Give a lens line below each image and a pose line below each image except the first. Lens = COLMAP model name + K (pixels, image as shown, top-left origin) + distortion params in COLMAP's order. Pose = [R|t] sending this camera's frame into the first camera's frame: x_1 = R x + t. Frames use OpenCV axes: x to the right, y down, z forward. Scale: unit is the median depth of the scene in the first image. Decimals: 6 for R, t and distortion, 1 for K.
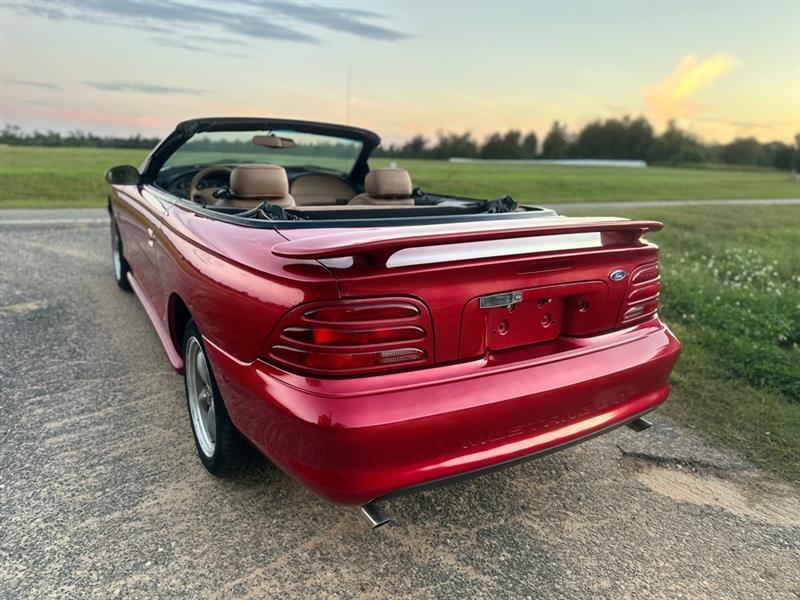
lens RADIAL K [[563.4, 0, 399.4], [0, 563.4, 301.7], [0, 0, 1]] dist [0.024455, -0.024773]
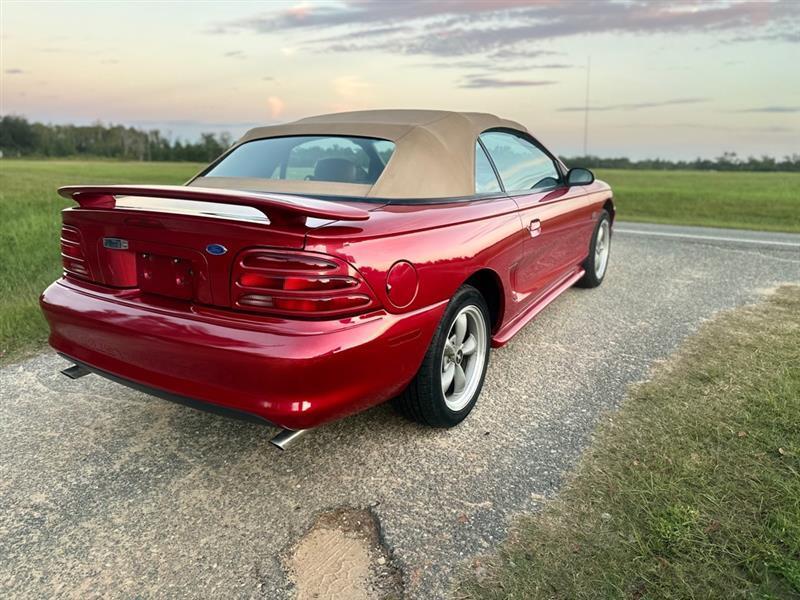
lens RADIAL K [[566.5, 0, 404.6], [0, 566.5, 301.8], [0, 0, 1]] dist [0.026233, -0.025808]
pose [[0.456280, 0.186880, -0.869991, 1.184257], [-0.225092, 0.970140, 0.090340, -0.102214], [0.860896, 0.154608, 0.484721, 0.703294]]
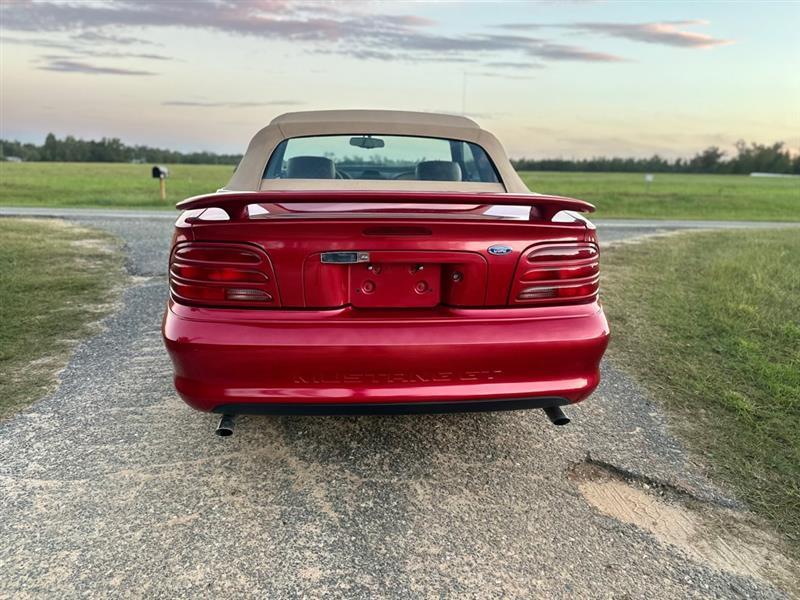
lens RADIAL K [[561.3, 0, 402.9], [0, 561.3, 298.9], [0, 0, 1]] dist [0.048579, -0.053440]
pose [[0.896747, 0.086161, -0.434076, 0.569266], [-0.100901, 0.994836, -0.010981, 0.056907], [0.430888, 0.053646, 0.900809, 0.039155]]
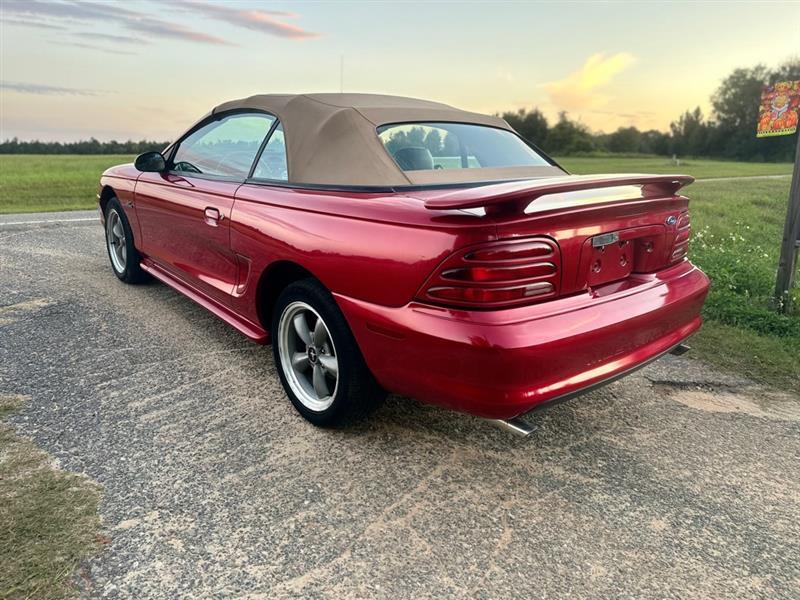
lens RADIAL K [[561.3, 0, 402.9], [0, 561.3, 298.9], [0, 0, 1]] dist [0.048579, -0.053440]
pose [[0.985430, -0.069351, 0.155303, -0.316718], [0.069191, 0.997583, 0.006442, 0.061710], [-0.155374, 0.004398, 0.987846, -0.080626]]
